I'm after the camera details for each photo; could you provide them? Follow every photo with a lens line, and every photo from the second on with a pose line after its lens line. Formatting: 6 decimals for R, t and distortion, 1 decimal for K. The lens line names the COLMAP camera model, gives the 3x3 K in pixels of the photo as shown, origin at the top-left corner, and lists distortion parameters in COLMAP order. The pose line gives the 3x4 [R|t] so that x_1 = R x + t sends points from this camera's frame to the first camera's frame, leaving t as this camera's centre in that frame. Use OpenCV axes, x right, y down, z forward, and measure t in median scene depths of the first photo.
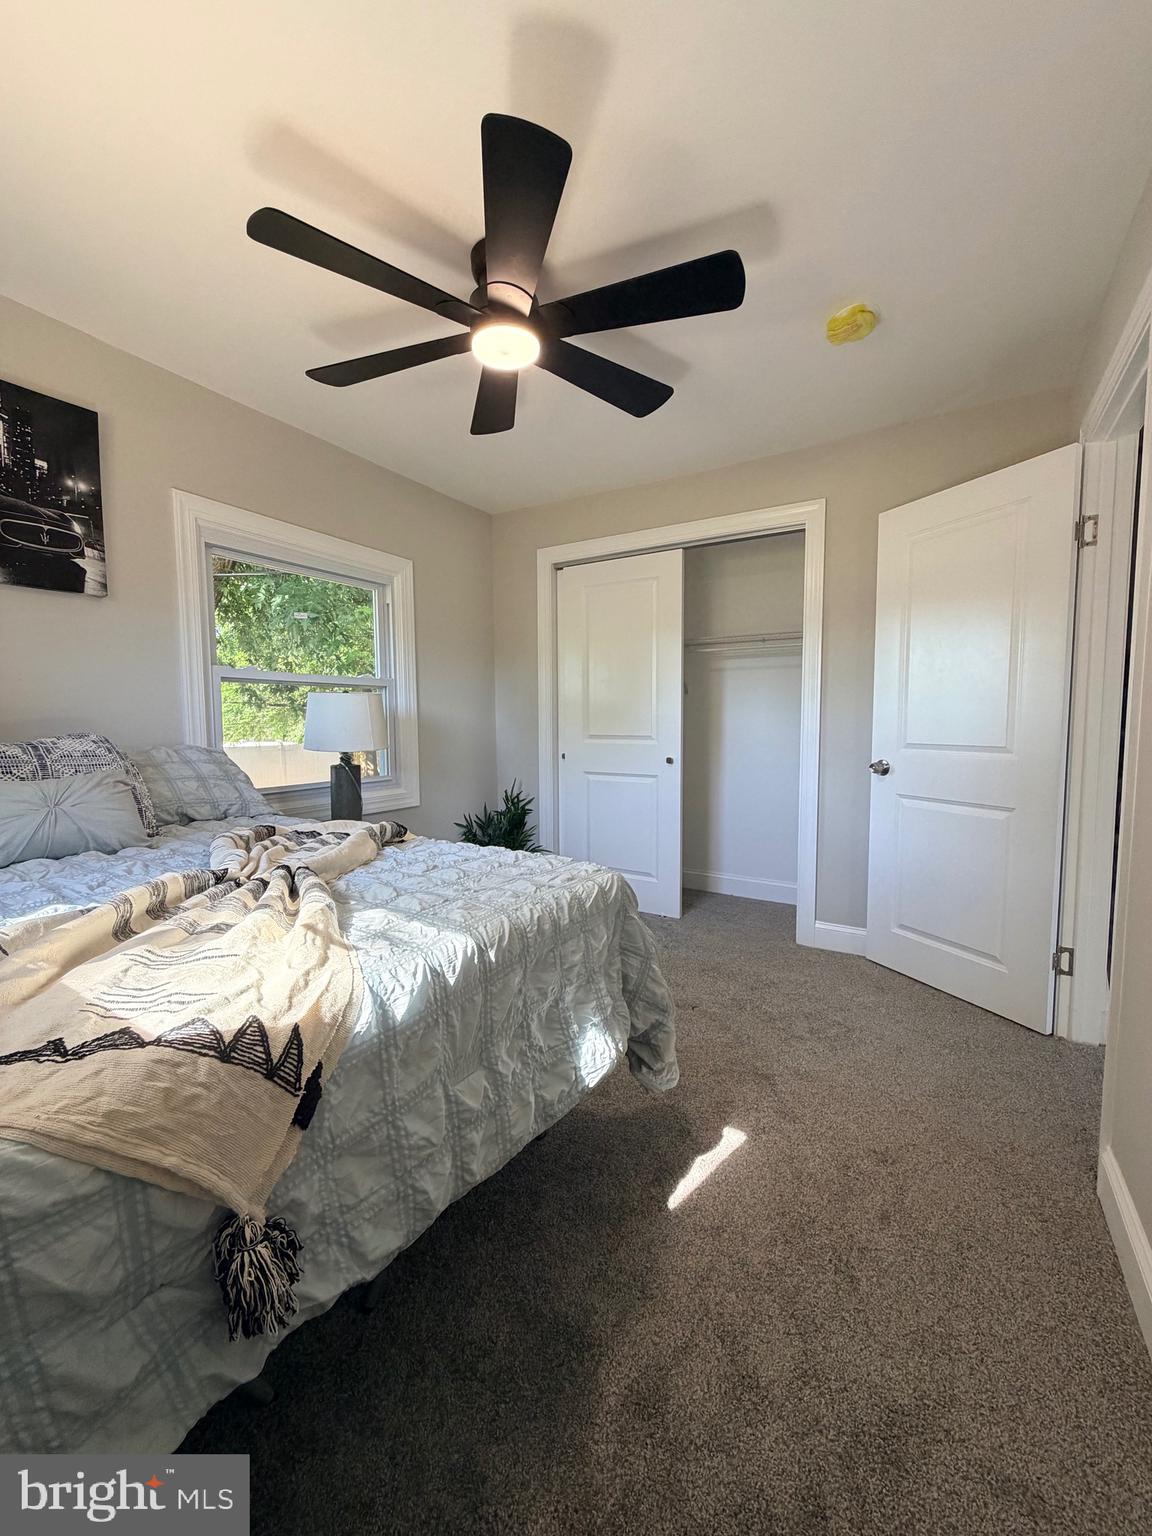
lens RADIAL K [[609.8, 0, 577.4], [0, 609.8, 762.1], [0, 0, 1]] dist [-0.003814, 0.000852]
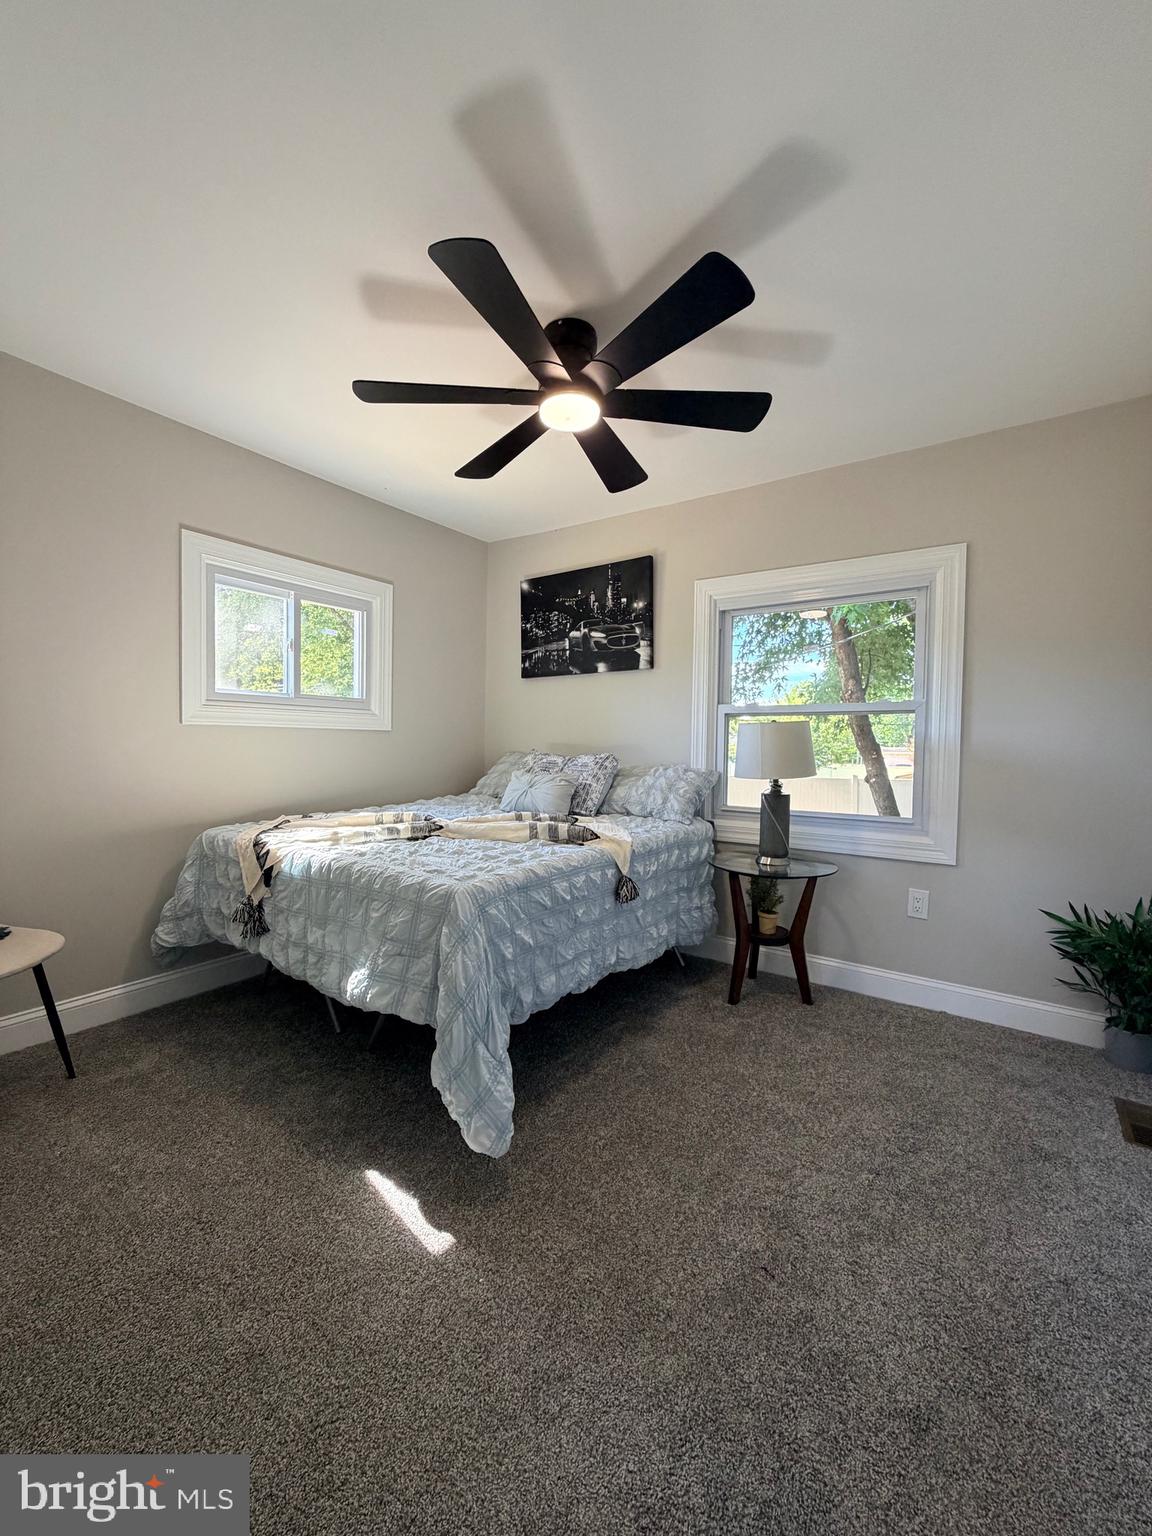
lens RADIAL K [[609.8, 0, 579.5], [0, 609.8, 763.3], [0, 0, 1]] dist [-0.003814, 0.000852]
pose [[-0.043837, 0.030994, -0.998558, 1.392832], [-0.086758, 0.995624, 0.034712, -0.112469], [0.995264, 0.088155, -0.040957, 1.537156]]
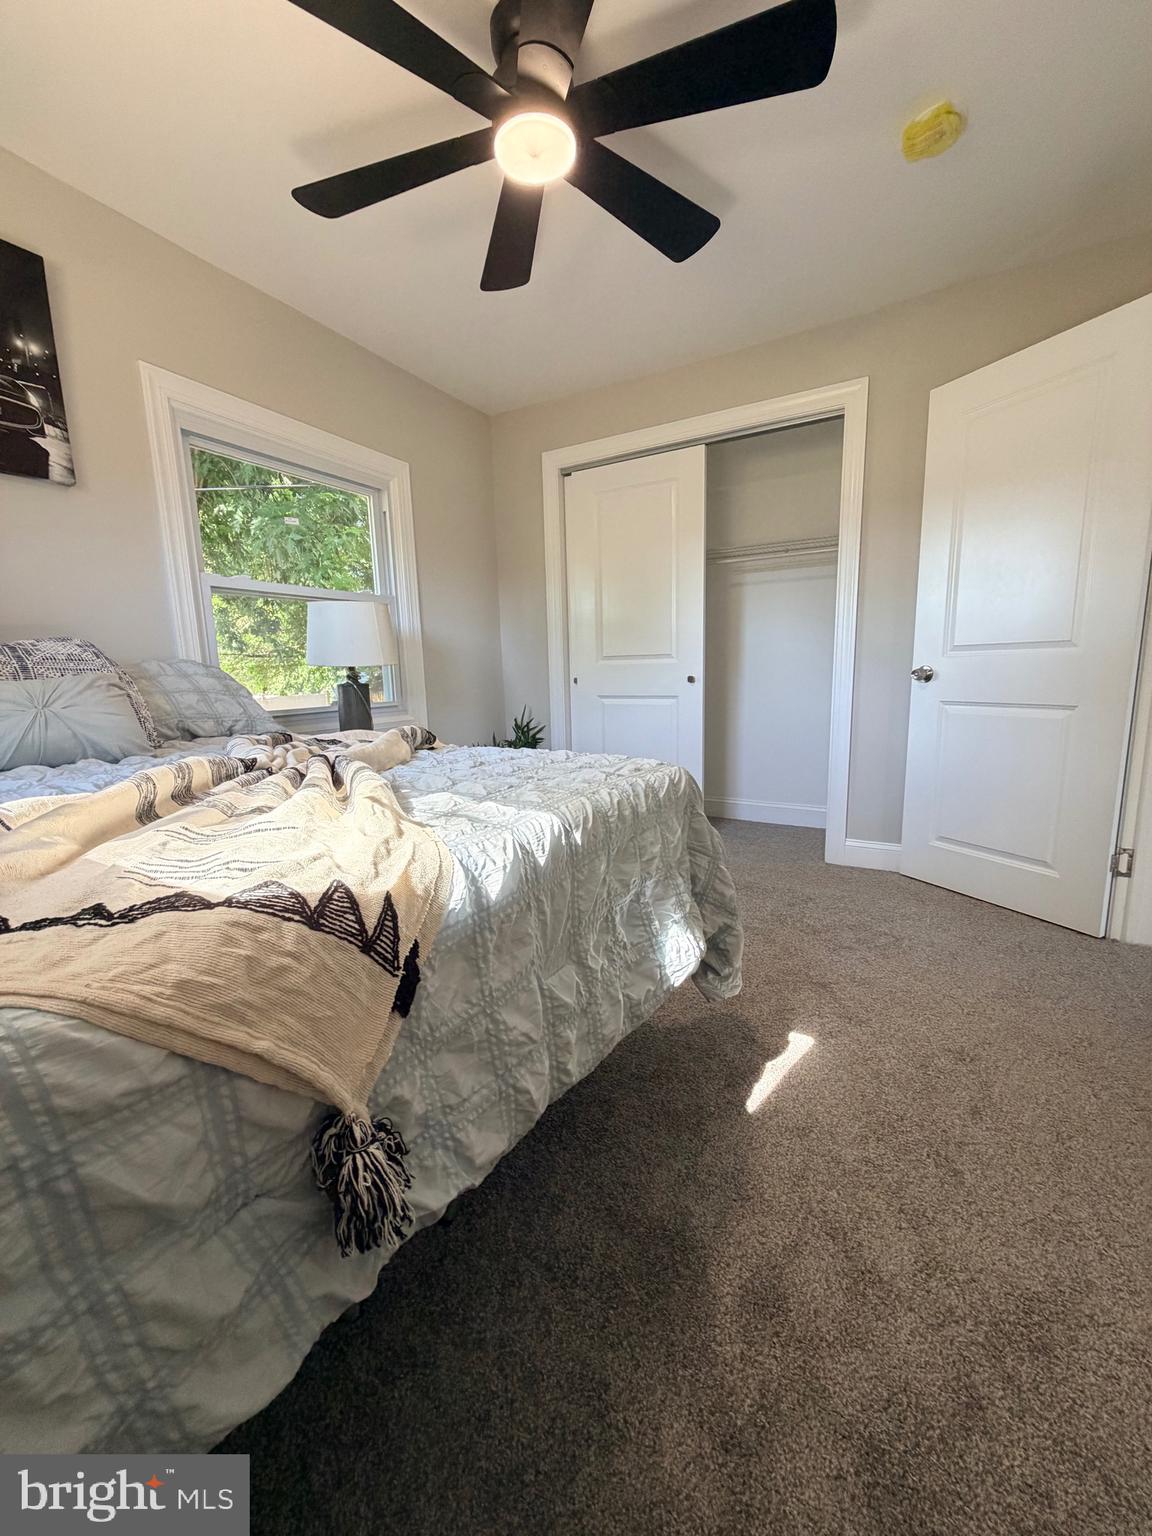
lens RADIAL K [[609.8, 0, 574.3], [0, 609.8, 769.8], [0, 0, 1]] dist [-0.003814, 0.000852]
pose [[0.999517, -0.025109, 0.018304, -0.138602], [0.023292, 0.995346, 0.093504, 0.122077], [-0.020567, -0.093032, 0.995451, 0.126191]]
